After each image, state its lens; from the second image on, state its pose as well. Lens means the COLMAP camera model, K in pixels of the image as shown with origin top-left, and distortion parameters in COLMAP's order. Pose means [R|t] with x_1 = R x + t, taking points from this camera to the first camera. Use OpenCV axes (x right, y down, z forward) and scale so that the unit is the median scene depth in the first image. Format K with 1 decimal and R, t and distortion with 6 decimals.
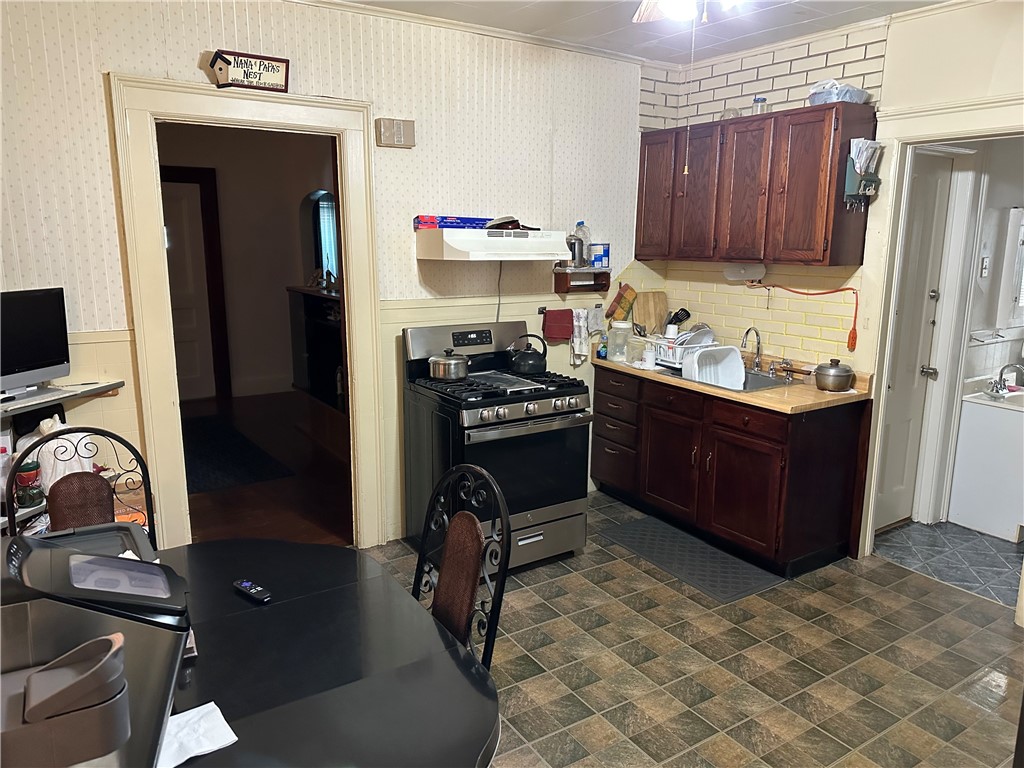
lens RADIAL K [[717.3, 0, 517.1], [0, 717.3, 385.6], [0, 0, 1]] dist [0.069679, -0.089480]
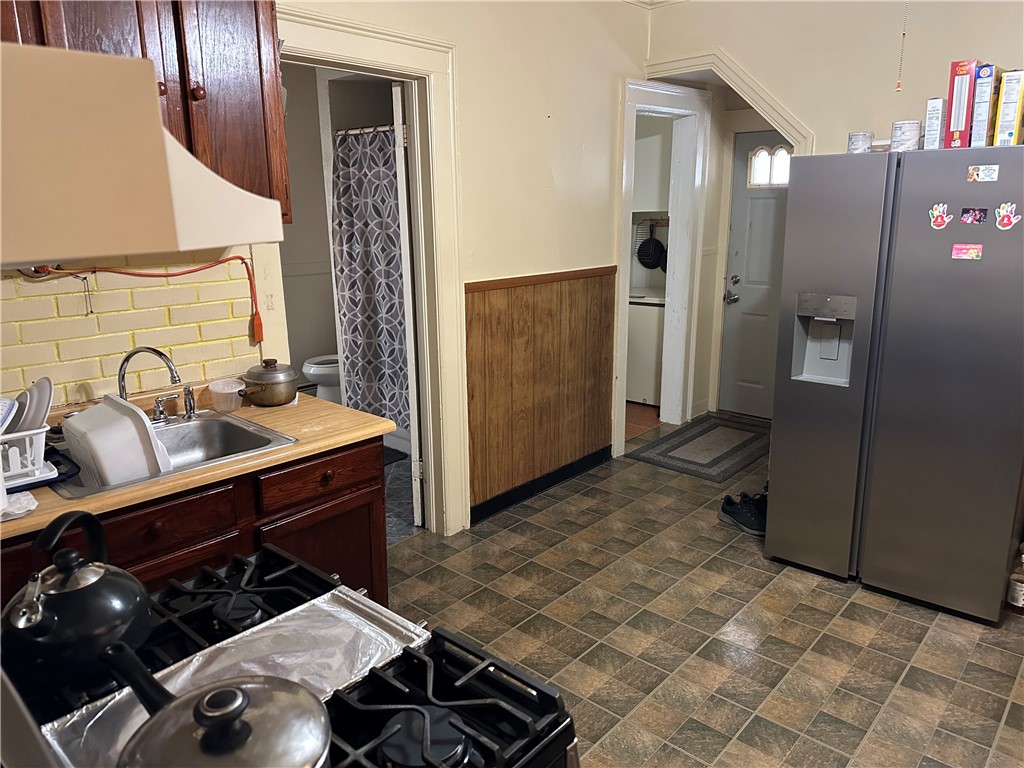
lens RADIAL K [[717.3, 0, 518.0], [0, 717.3, 379.3], [0, 0, 1]] dist [0.069679, -0.089480]
pose [[-0.259641, -0.234687, 0.936754, -0.274413], [0.196833, 0.936797, 0.289254, -0.170077], [-0.945433, 0.259486, -0.197037, 0.905400]]
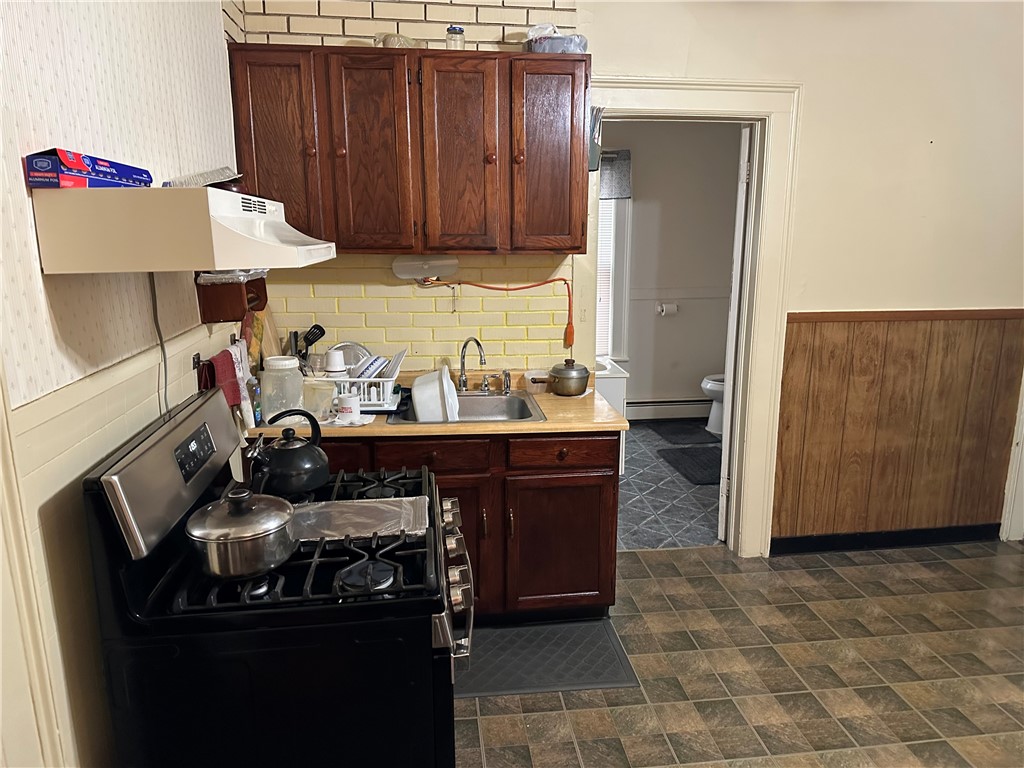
lens RADIAL K [[717.3, 0, 519.0], [0, 717.3, 386.8], [0, 0, 1]] dist [0.069679, -0.089480]
pose [[0.438312, -0.199782, 0.876339, -0.357301], [0.183747, 0.974311, 0.130214, -0.127491], [-0.879841, 0.103950, 0.463761, 0.644646]]
